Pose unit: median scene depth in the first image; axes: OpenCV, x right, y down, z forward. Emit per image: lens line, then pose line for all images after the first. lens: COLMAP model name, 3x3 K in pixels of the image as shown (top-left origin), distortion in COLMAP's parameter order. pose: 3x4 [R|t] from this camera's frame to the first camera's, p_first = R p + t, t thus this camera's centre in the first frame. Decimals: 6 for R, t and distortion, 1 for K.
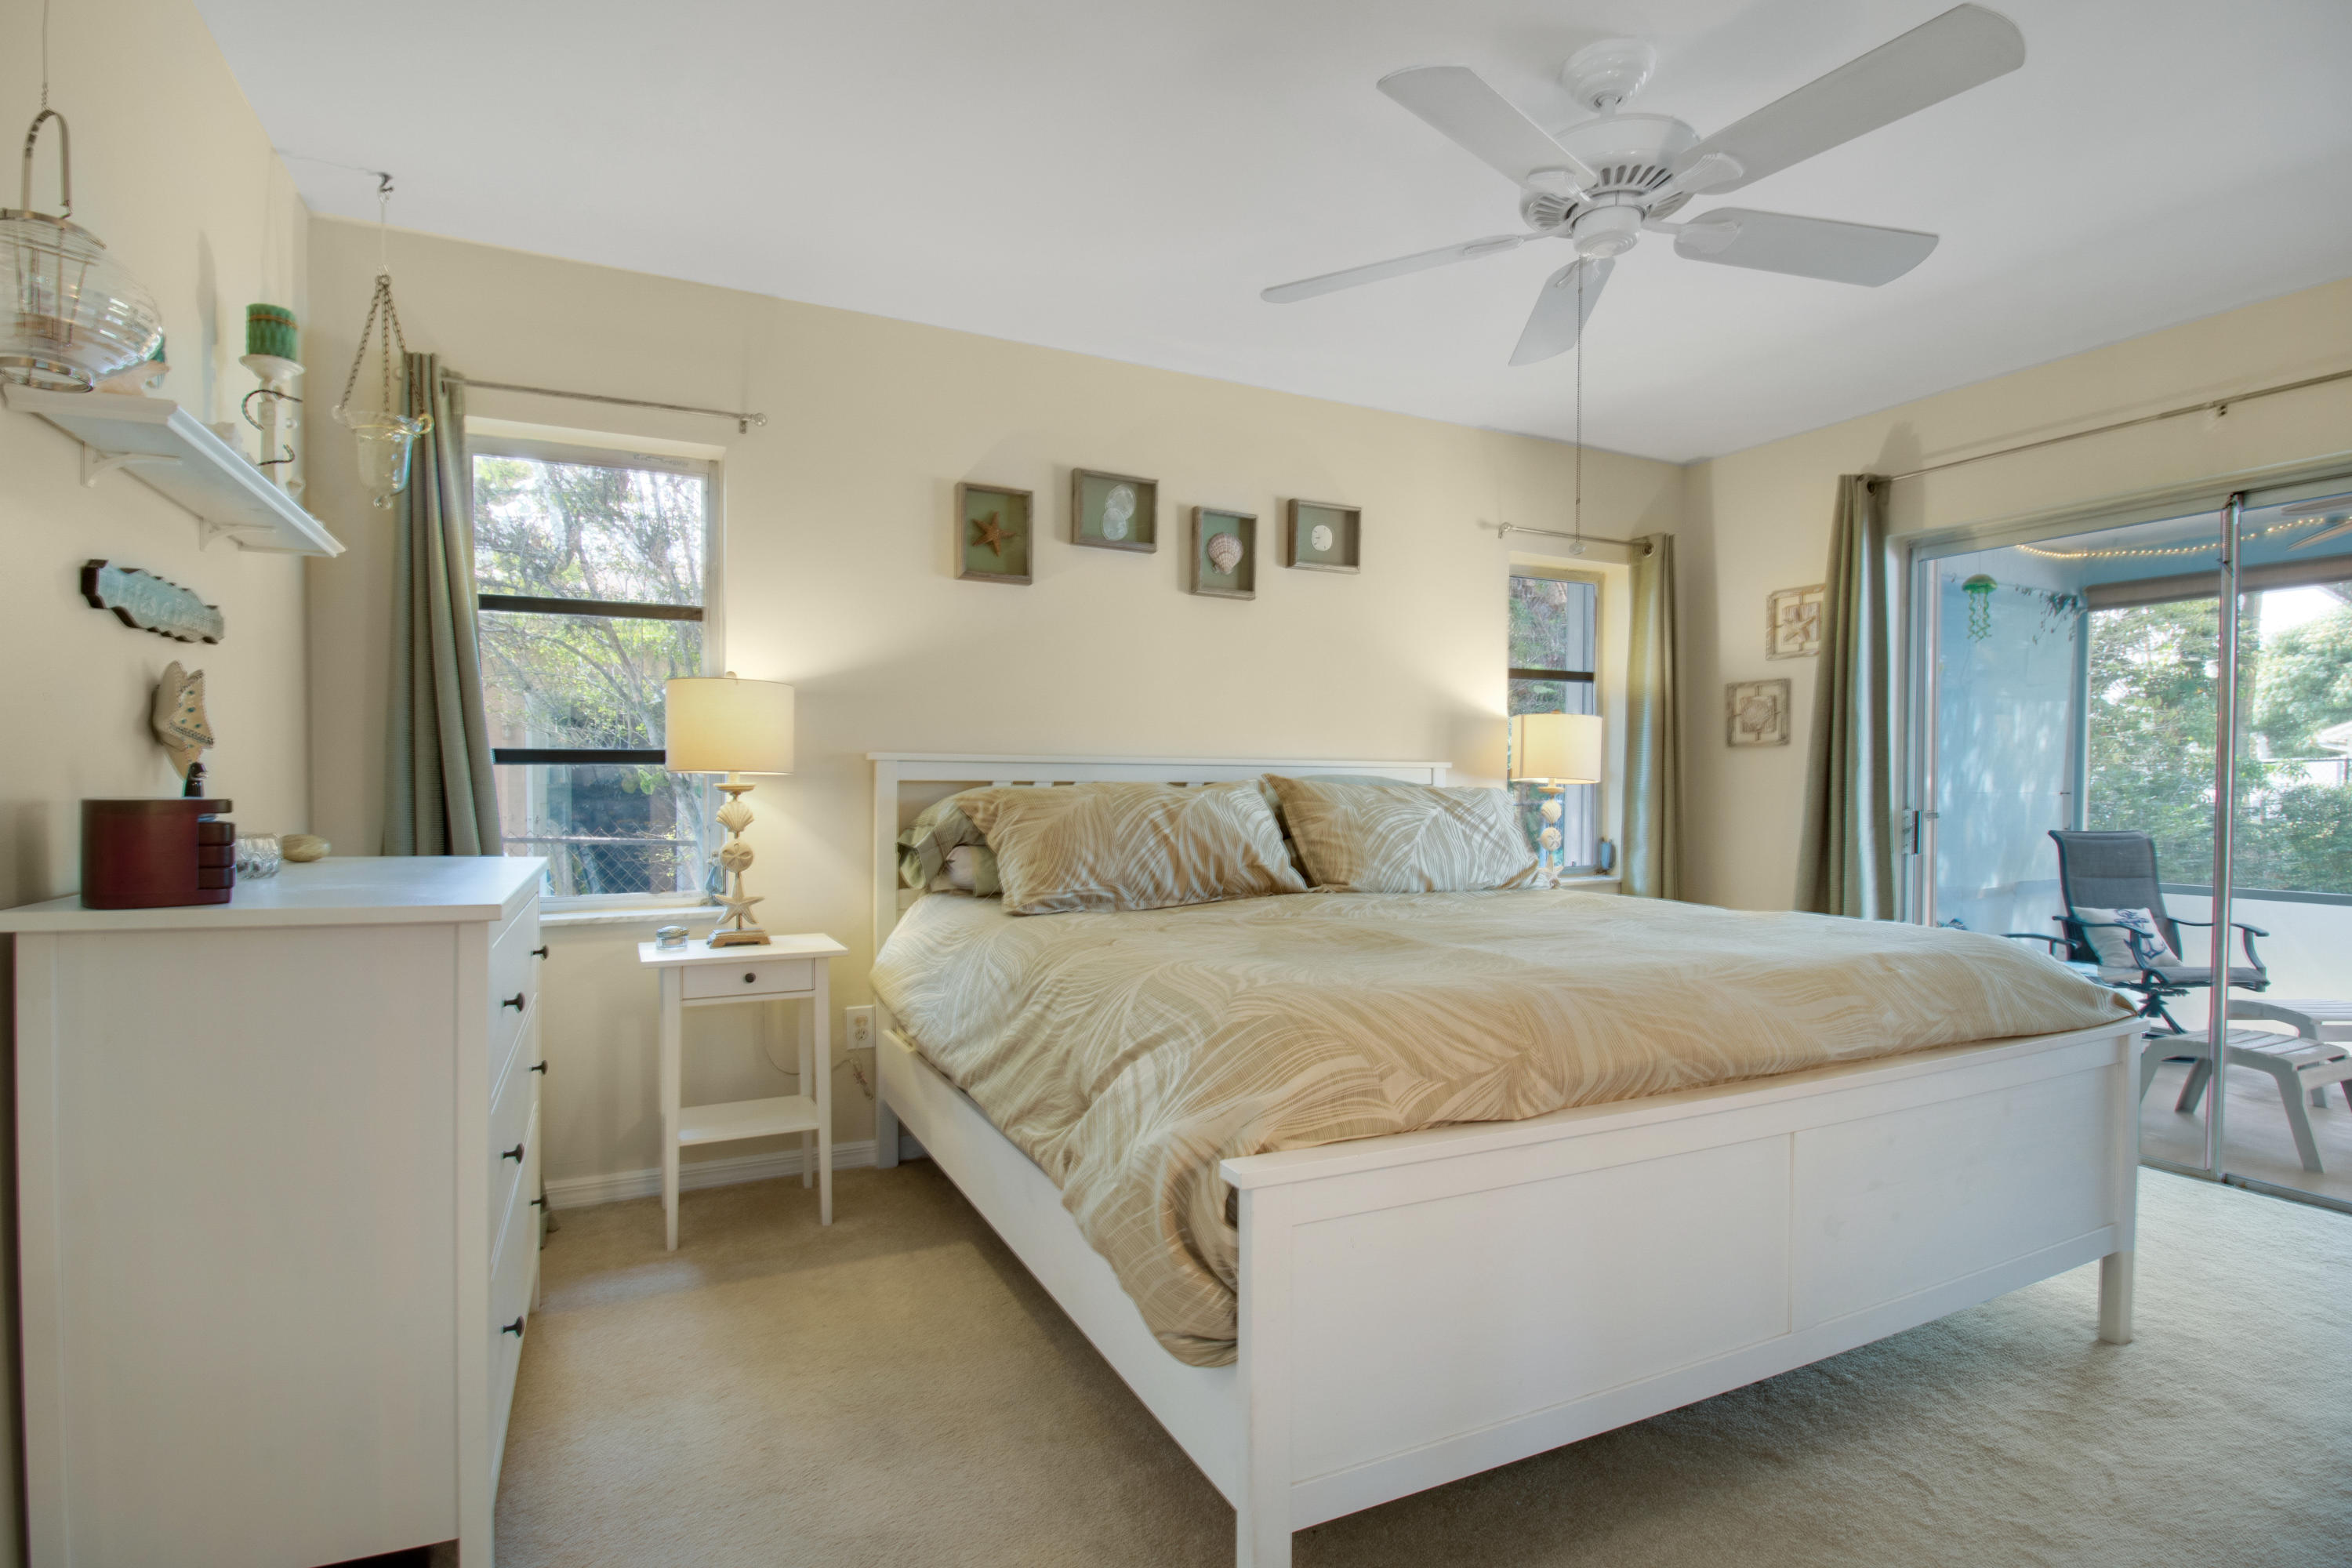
lens RADIAL K [[1103.3, 0, 1192.1], [0, 1103.3, 793.5], [0, 0, 1]] dist [0.002149, -0.013716]
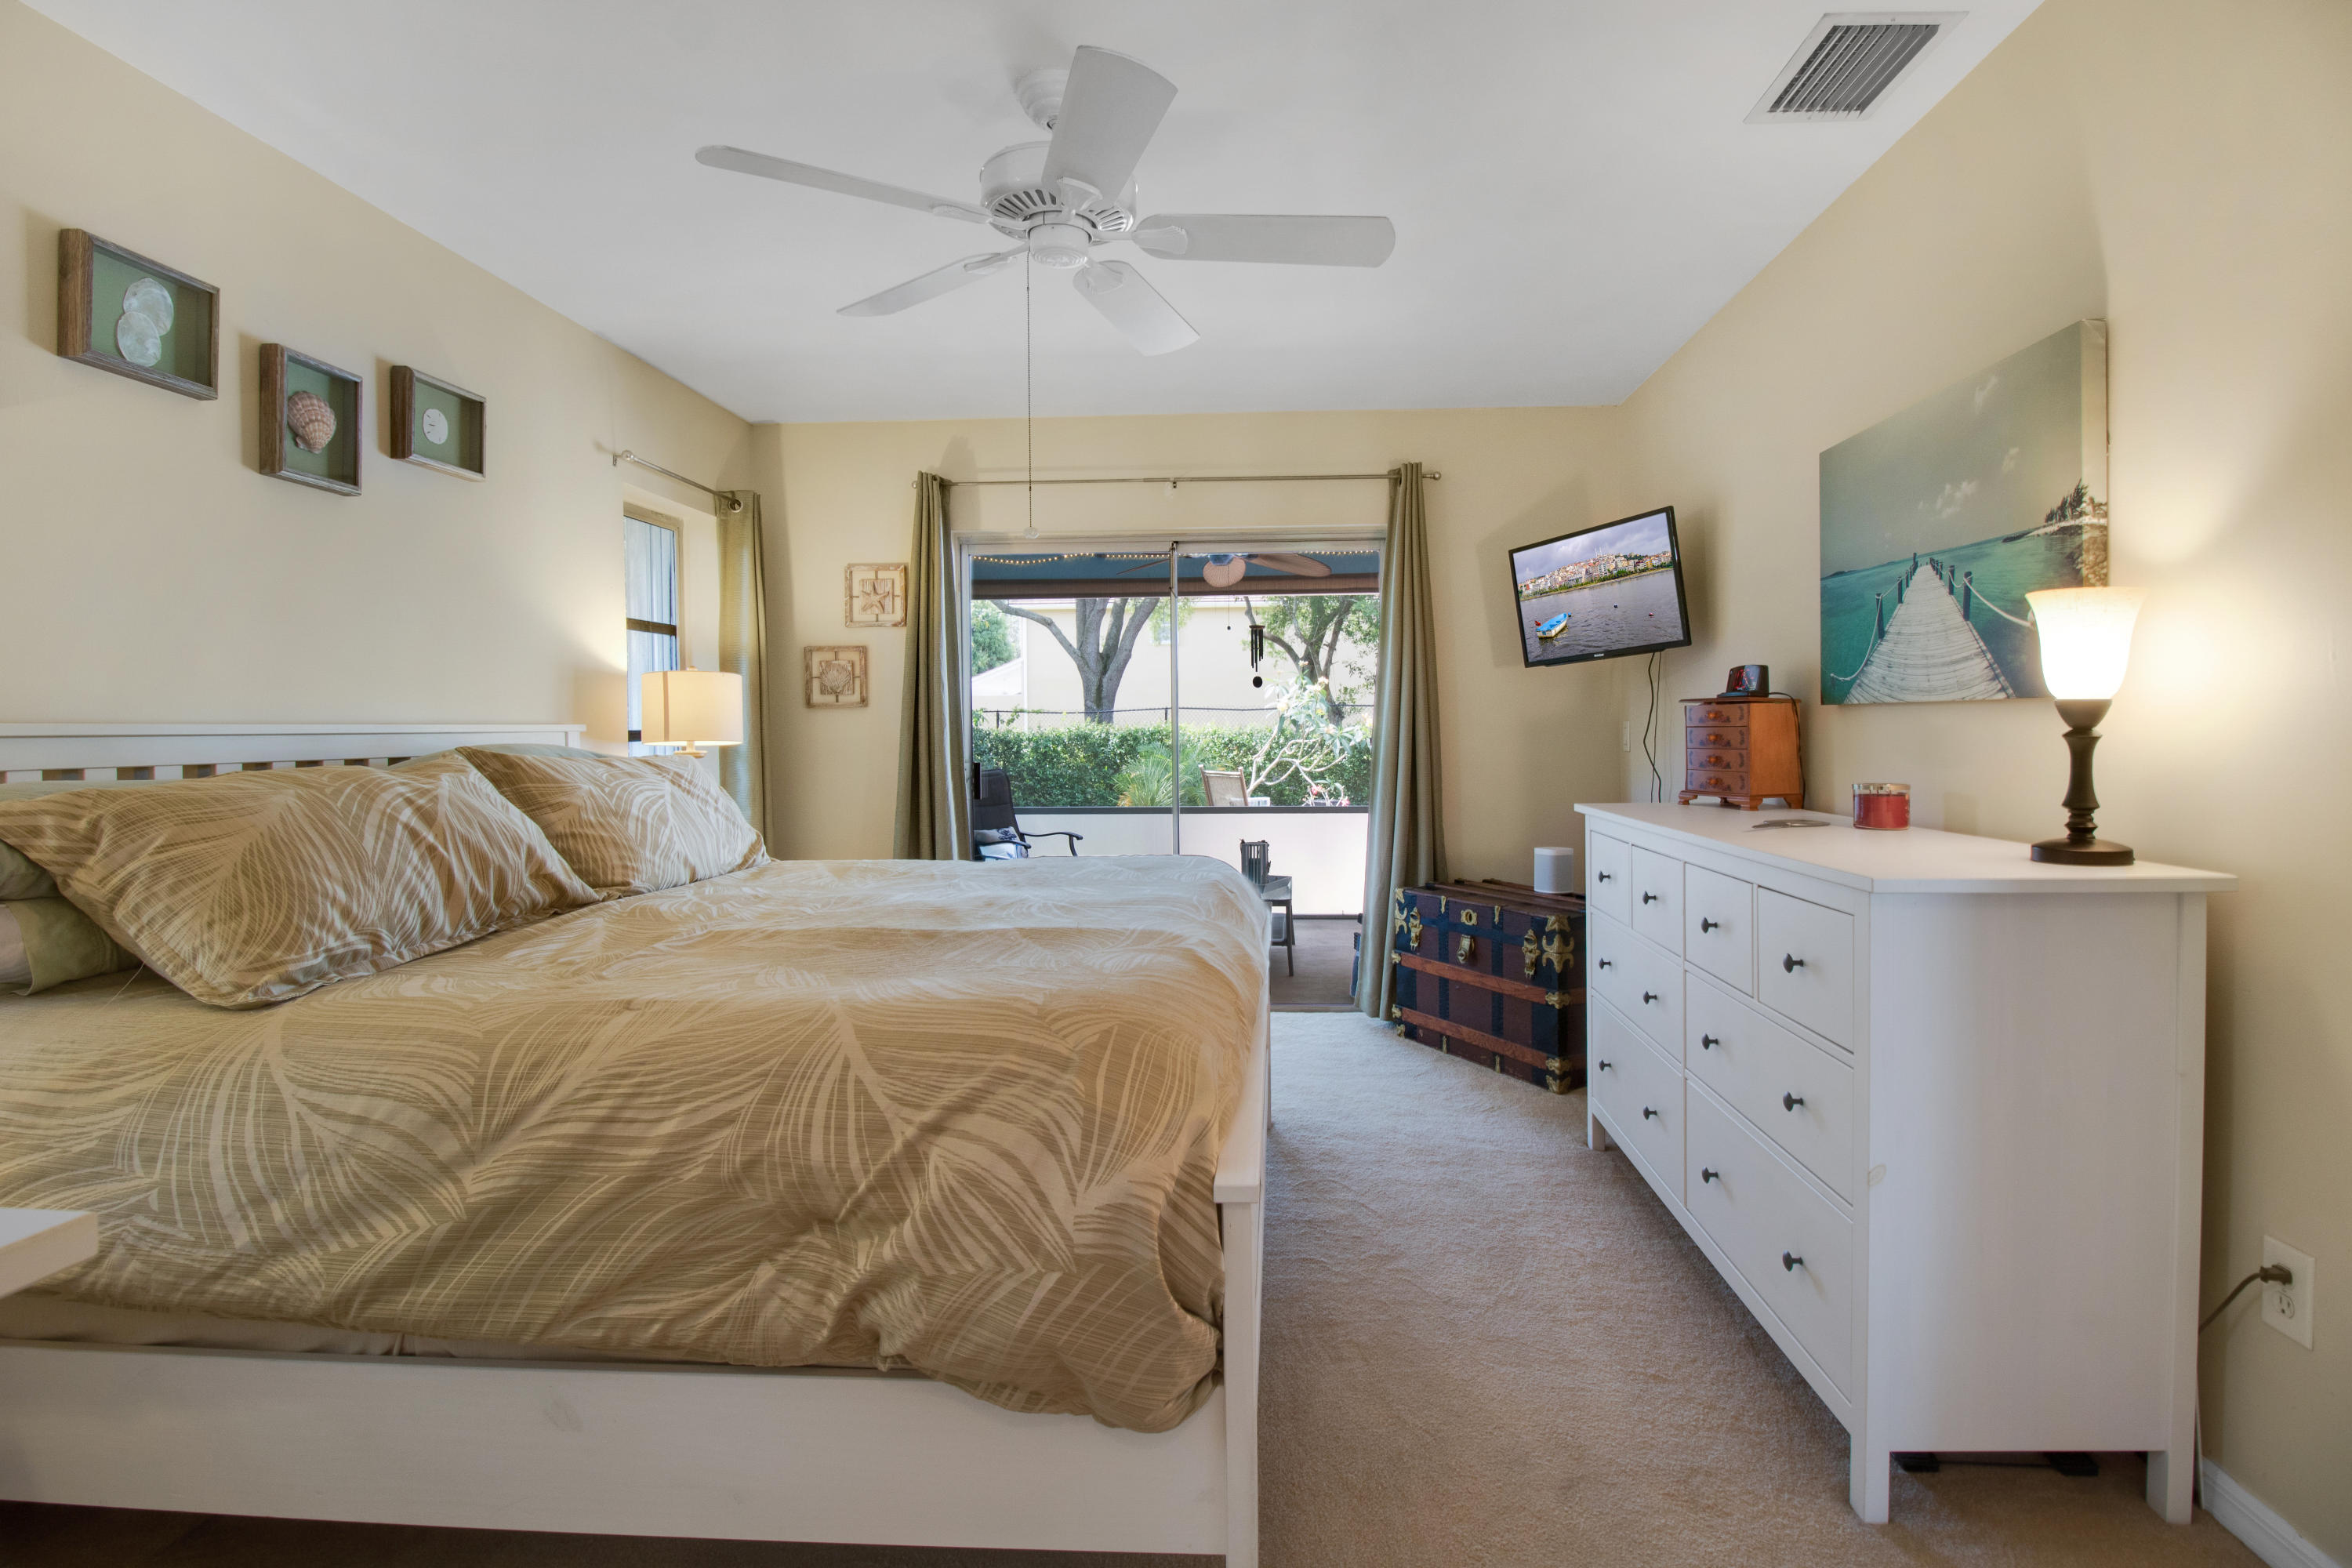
lens RADIAL K [[1103.3, 0, 1207.8], [0, 1103.3, 725.9], [0, 0, 1]] dist [0.002149, -0.013716]
pose [[0.500791, -0.008153, 0.865530, -0.291677], [0.019998, 0.999798, -0.002153, -0.019192], [-0.865337, 0.018387, 0.500853, 0.198254]]
